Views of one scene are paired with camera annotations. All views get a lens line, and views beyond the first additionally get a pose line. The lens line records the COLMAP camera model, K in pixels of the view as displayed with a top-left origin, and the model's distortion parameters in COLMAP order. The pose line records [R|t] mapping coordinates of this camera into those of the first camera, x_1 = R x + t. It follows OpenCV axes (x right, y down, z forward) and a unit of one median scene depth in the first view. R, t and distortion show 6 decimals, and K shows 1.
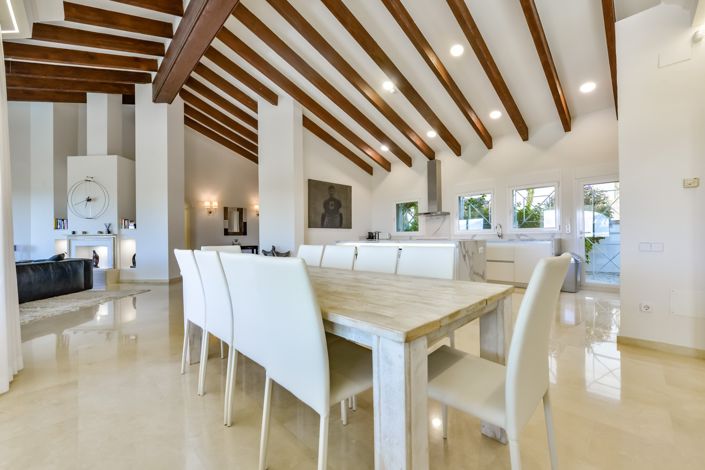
lens RADIAL K [[280.6, 0, 355.0], [0, 280.6, 238.1], [0, 0, 1]] dist [-0.008890, -0.000305]
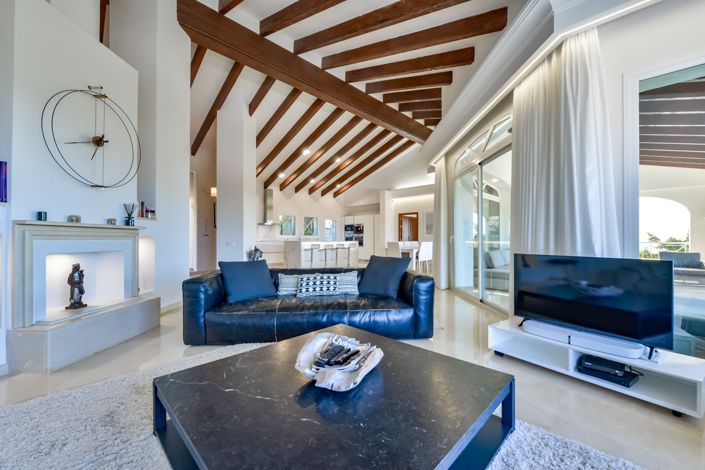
lens RADIAL K [[280.6, 0, 355.0], [0, 280.6, 238.1], [0, 0, 1]] dist [-0.008890, -0.000305]
pose [[-0.014404, 0.014270, 0.999794, -1.343364], [-0.000682, 0.999898, -0.014282, 0.012851], [-0.999896, -0.000887, -0.014392, 0.596969]]
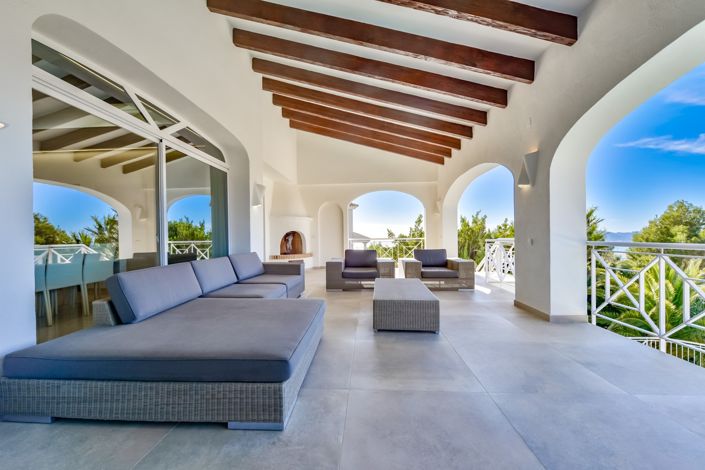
lens RADIAL K [[280.6, 0, 355.0], [0, 280.6, 238.1], [0, 0, 1]] dist [-0.008890, -0.000305]
pose [[-0.671577, 0.016197, 0.740758, -0.826481], [0.021922, 0.999758, -0.001985, 0.010624], [-0.740610, 0.014906, -0.671769, 0.152346]]
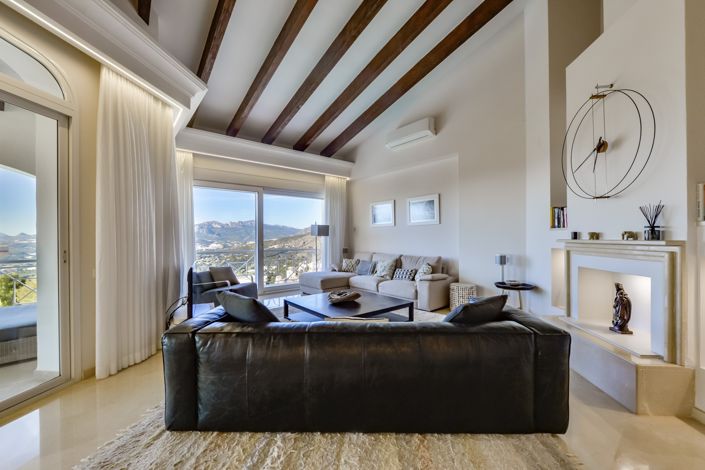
lens RADIAL K [[280.6, 0, 355.0], [0, 280.6, 238.1], [0, 0, 1]] dist [-0.008890, -0.000305]
pose [[-0.082553, 0.014262, -0.996485, -0.542030], [0.006786, 0.999882, 0.013749, -0.023443], [0.996564, -0.005627, -0.082641, 0.683477]]
